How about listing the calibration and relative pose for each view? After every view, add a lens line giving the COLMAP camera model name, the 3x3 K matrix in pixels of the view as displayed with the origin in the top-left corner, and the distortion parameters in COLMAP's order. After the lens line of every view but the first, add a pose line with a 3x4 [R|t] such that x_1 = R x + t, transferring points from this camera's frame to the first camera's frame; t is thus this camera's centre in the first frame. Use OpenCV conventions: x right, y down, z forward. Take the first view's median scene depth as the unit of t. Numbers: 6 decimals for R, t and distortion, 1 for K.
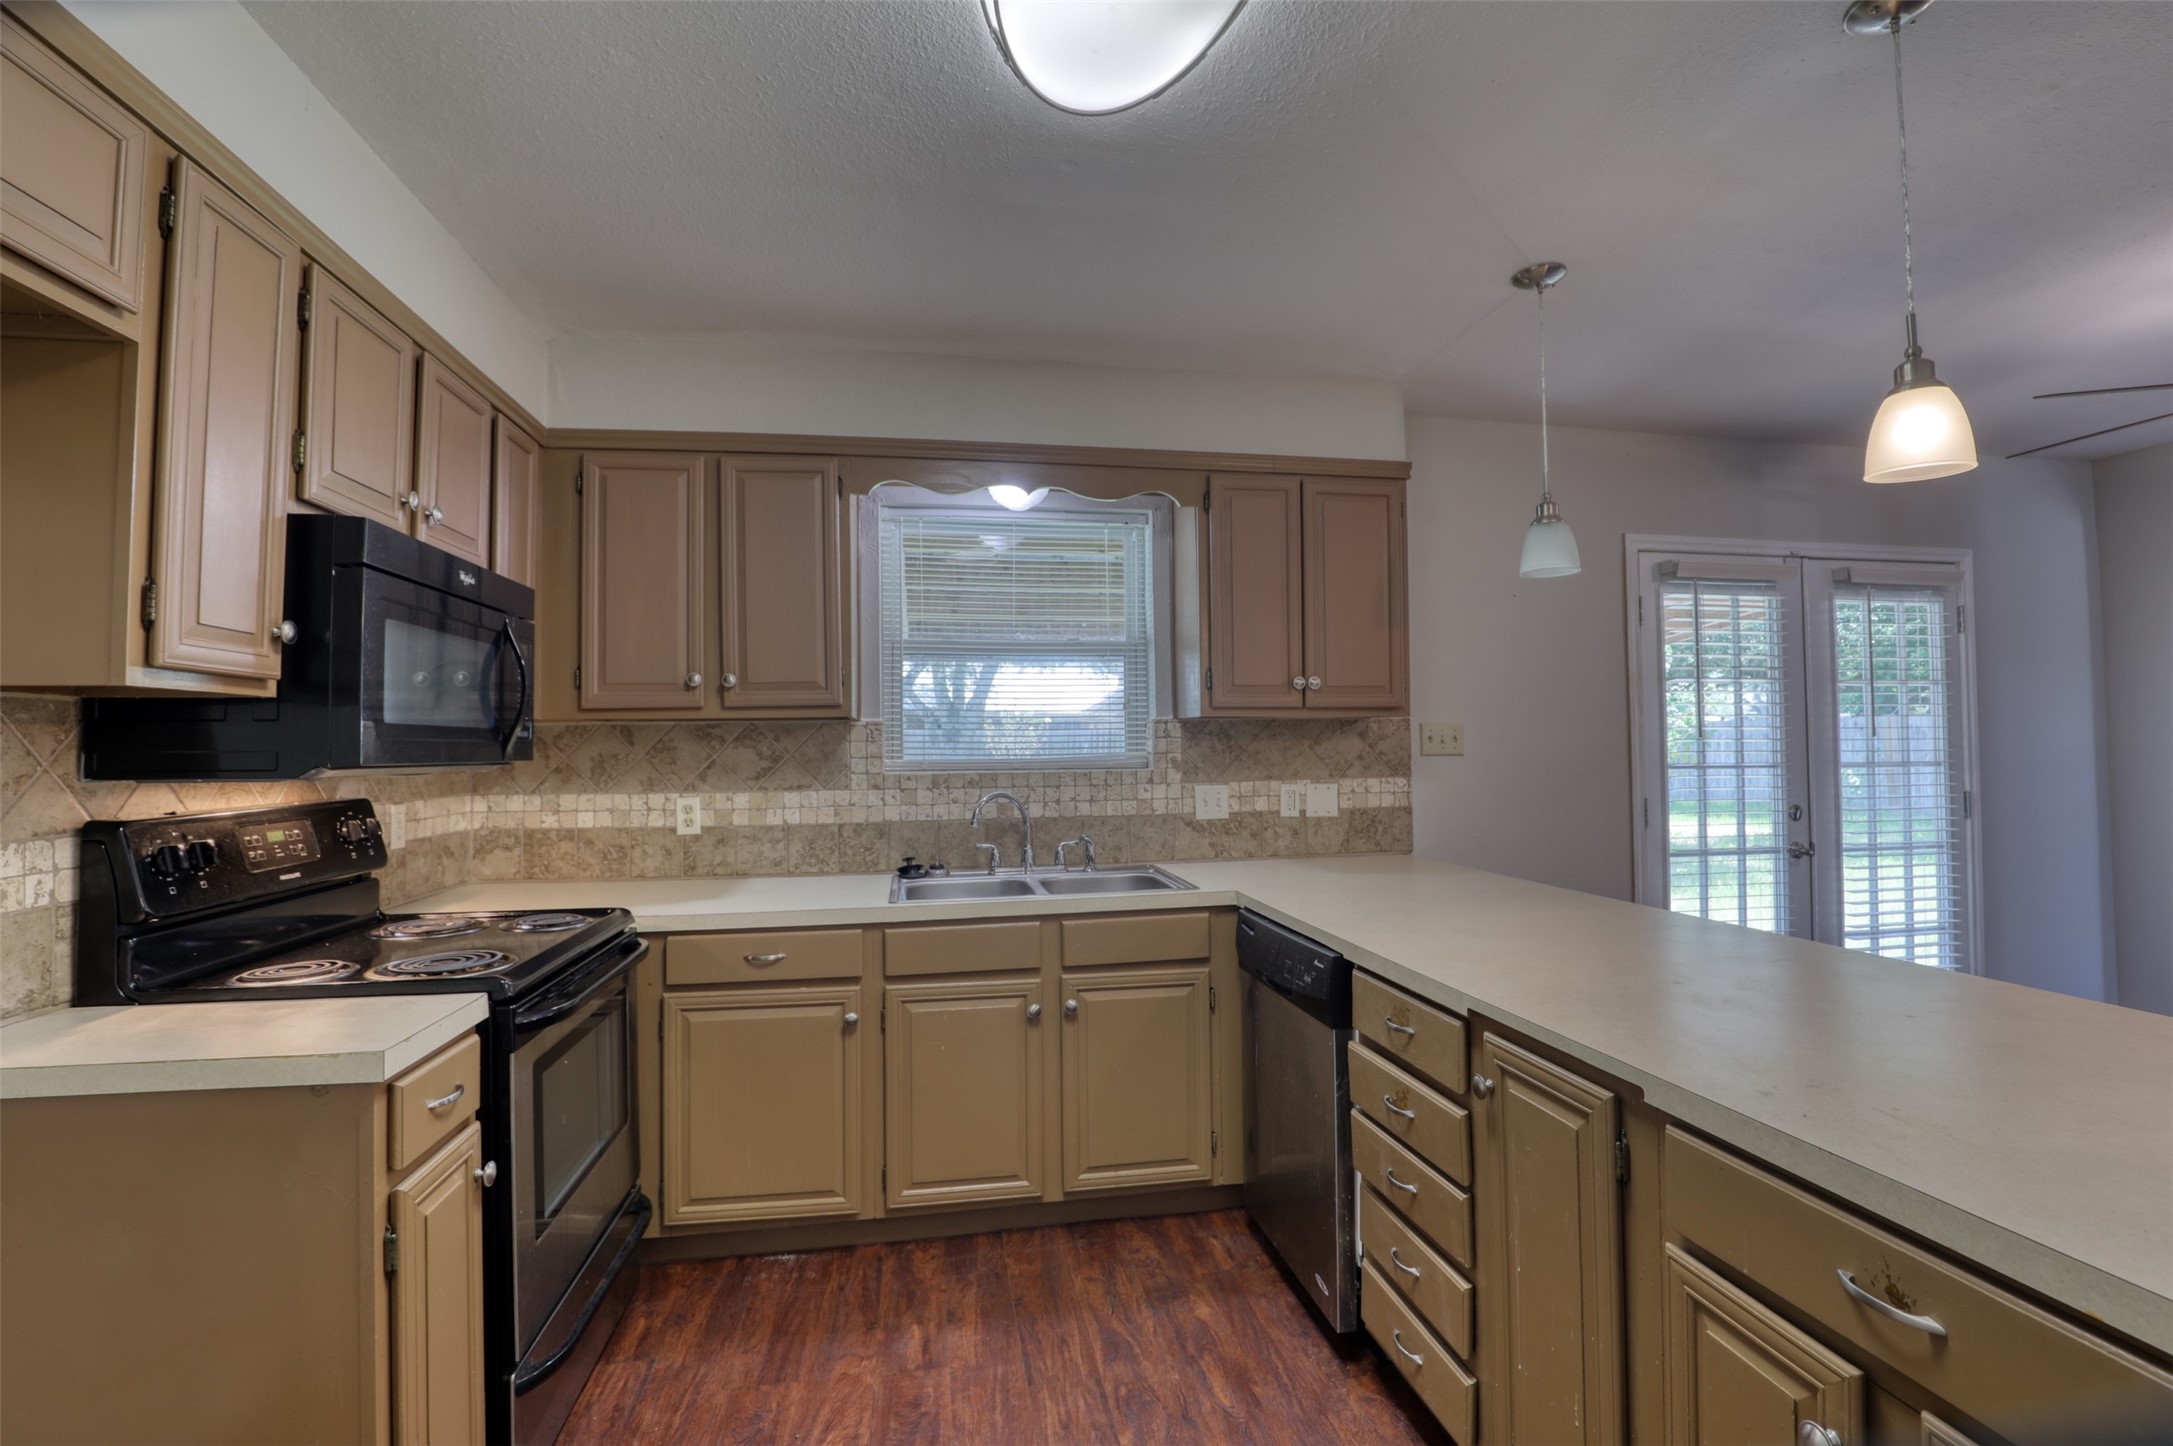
lens RADIAL K [[988.6, 0, 1087.8], [0, 988.6, 714.9], [0, 0, 1]] dist [-0.031598, 0.000661]
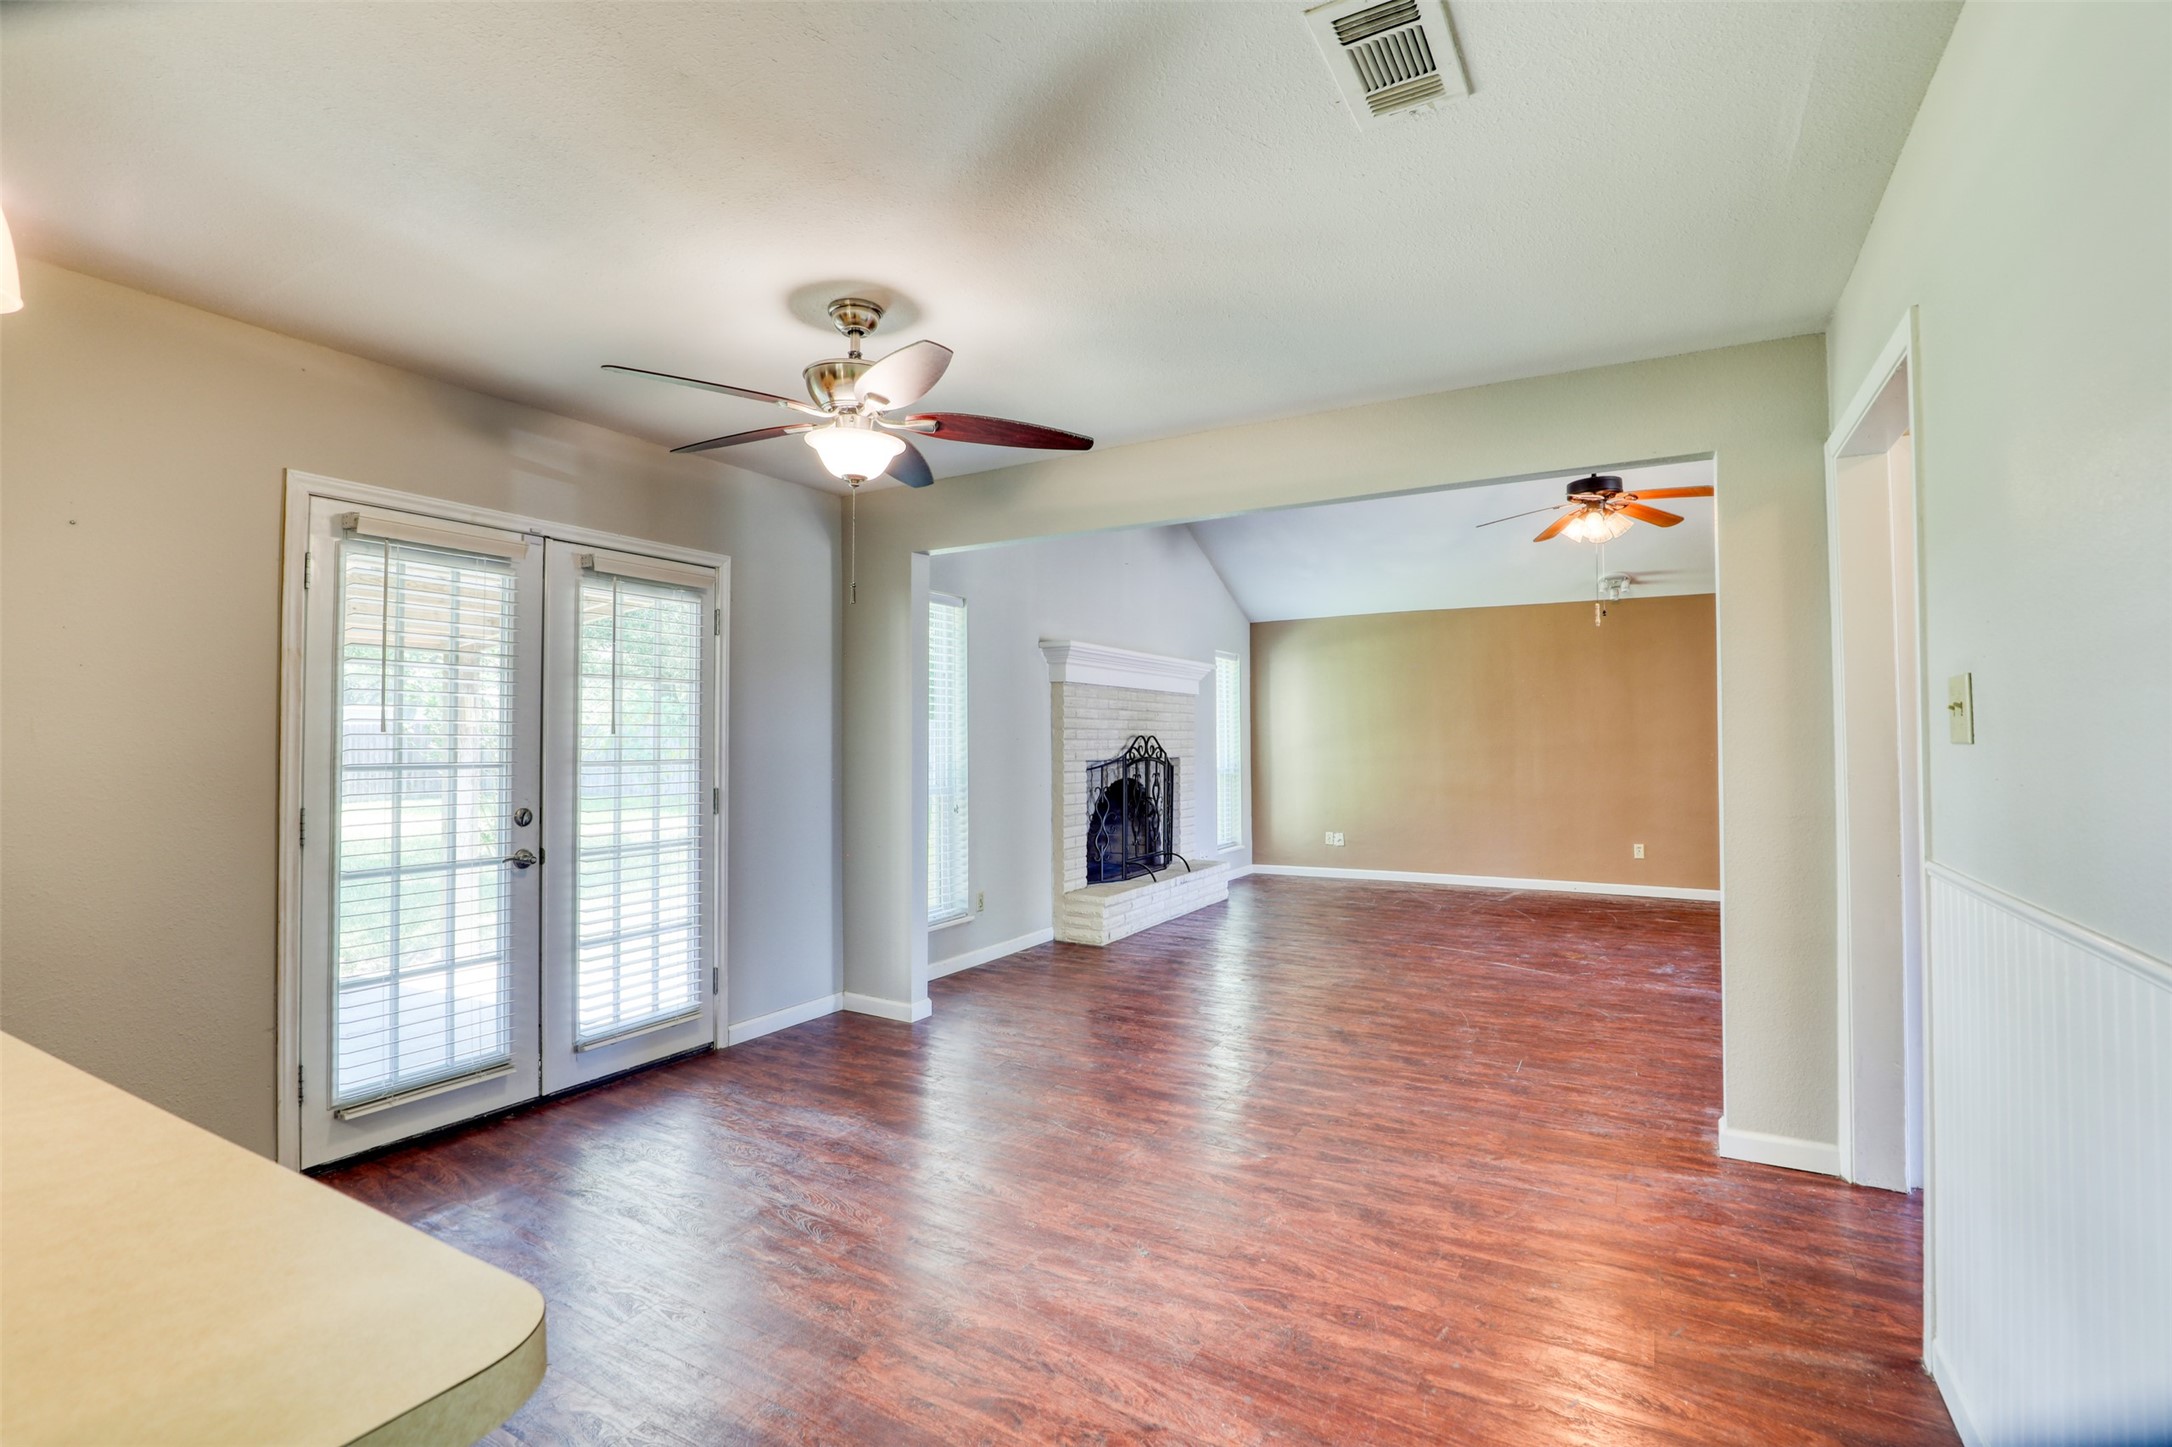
lens RADIAL K [[996.0, 0, 1082.0], [0, 996.0, 713.6], [0, 0, 1]] dist [-0.036645, 0.007762]
pose [[0.635830, 0.026816, 0.771363, 0.422513], [-0.026186, 0.999570, -0.013164, 0.003244], [-0.771385, -0.011829, 0.636259, 0.021851]]
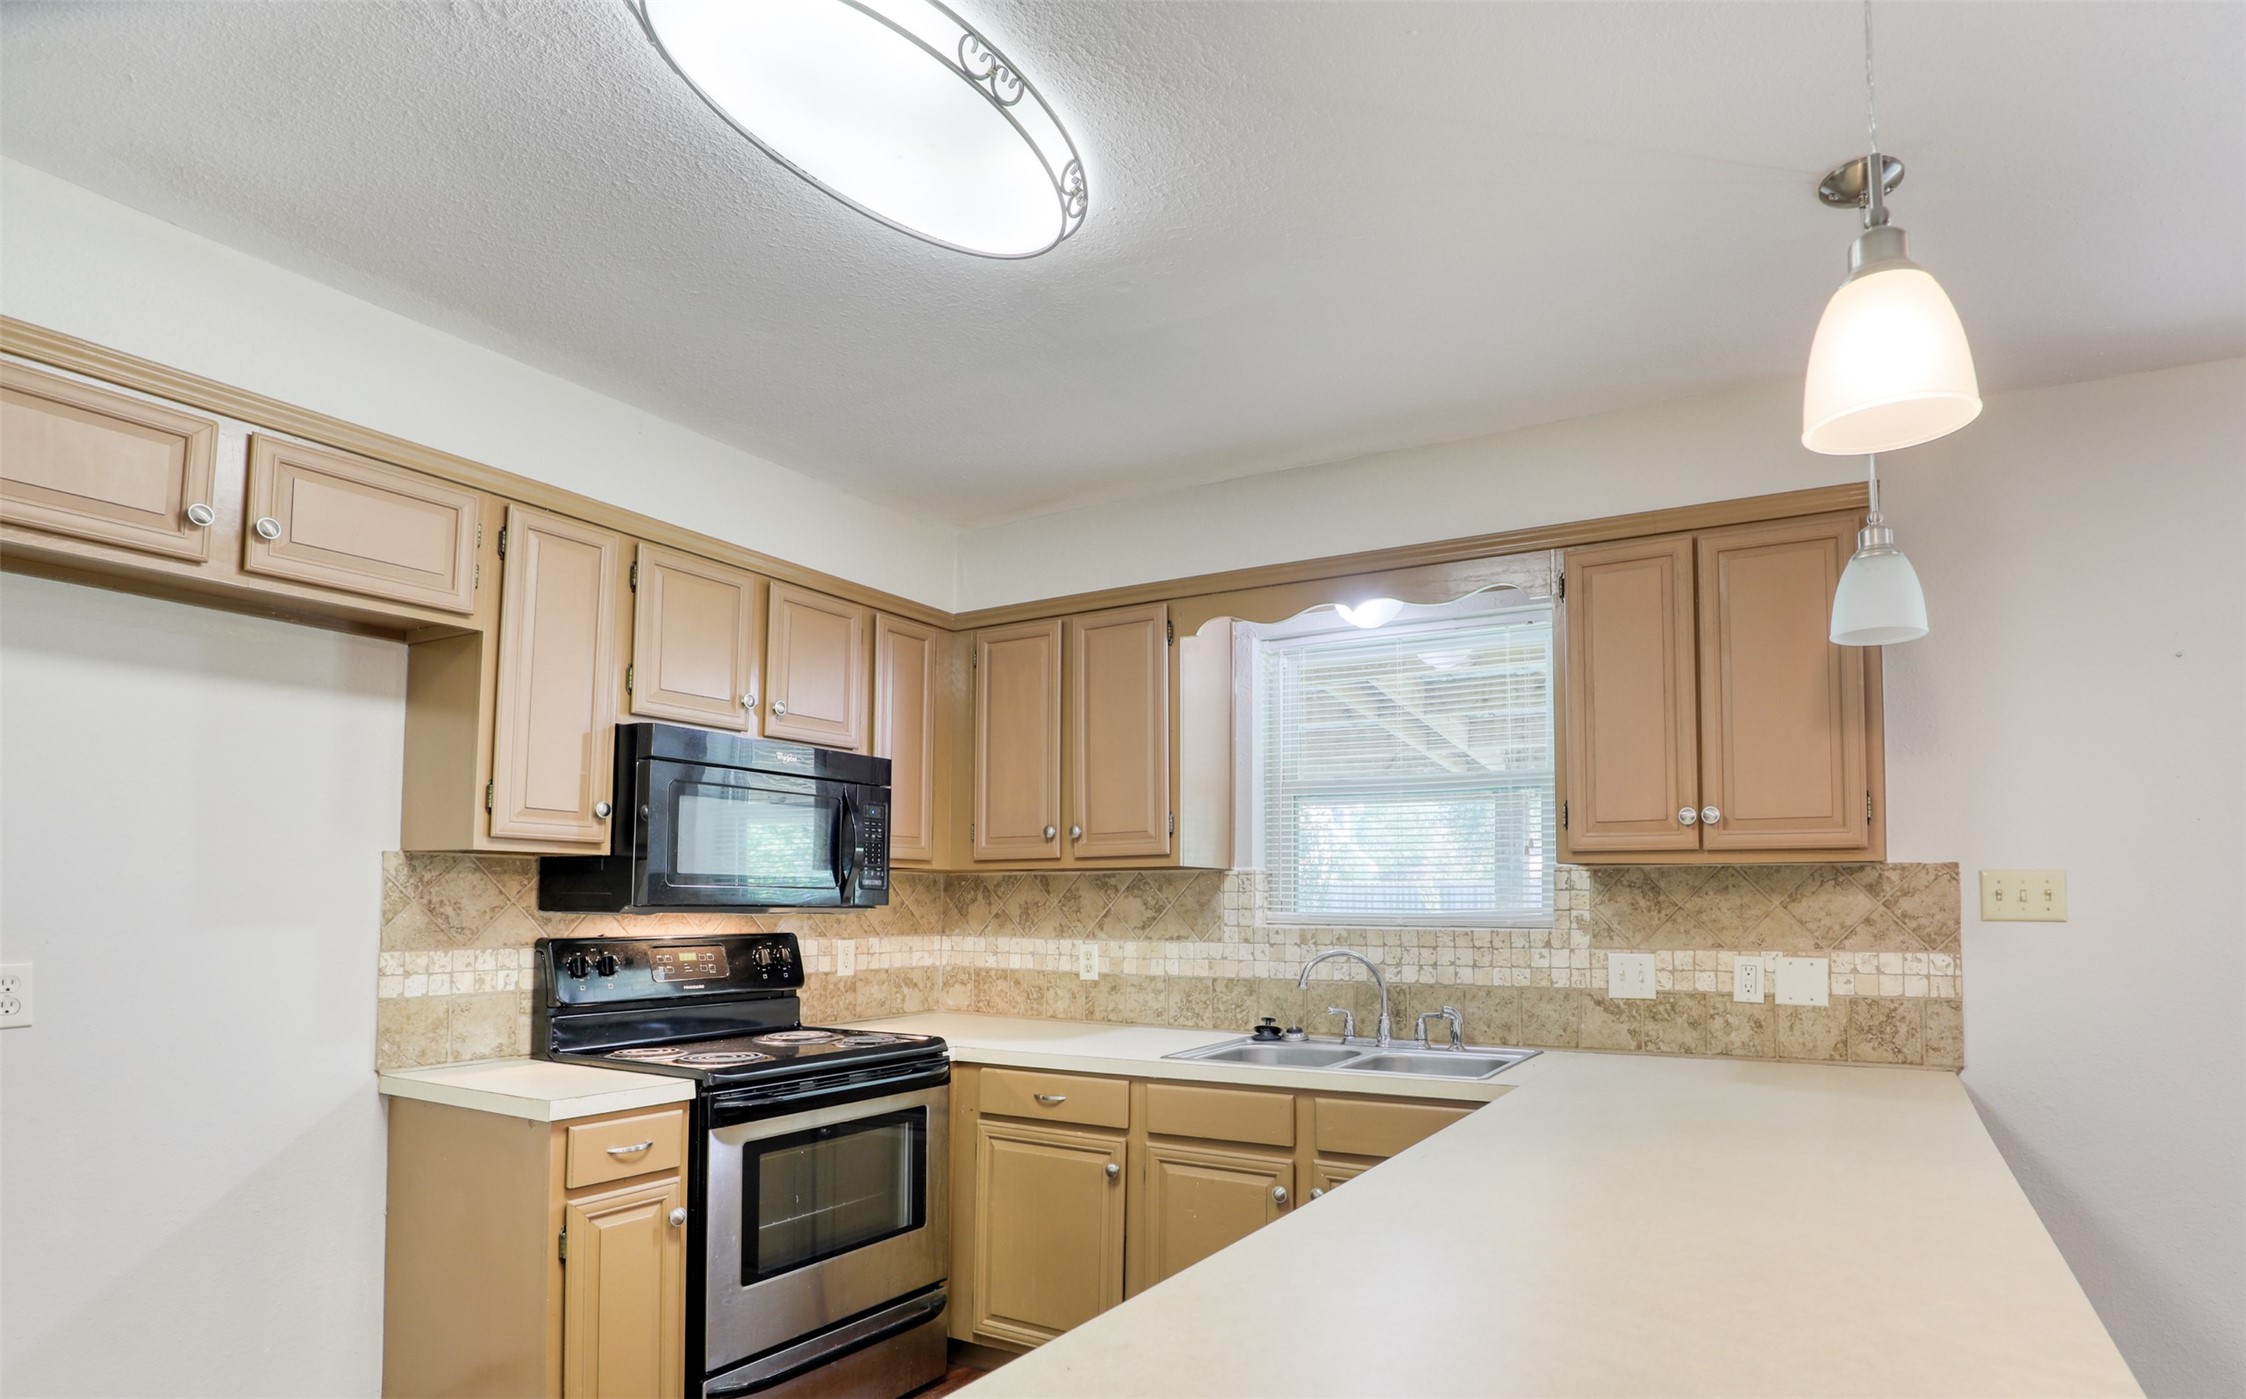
lens RADIAL K [[1181.4, 0, 1224.7], [0, 1181.4, 841.1], [0, 0, 1]] dist [-0.030263, 0.000272]
pose [[0.784283, -0.018668, -0.620122, 0.475931], [0.007011, 0.999750, -0.021229, 0.002189], [0.620363, 0.012302, 0.784218, 0.105081]]
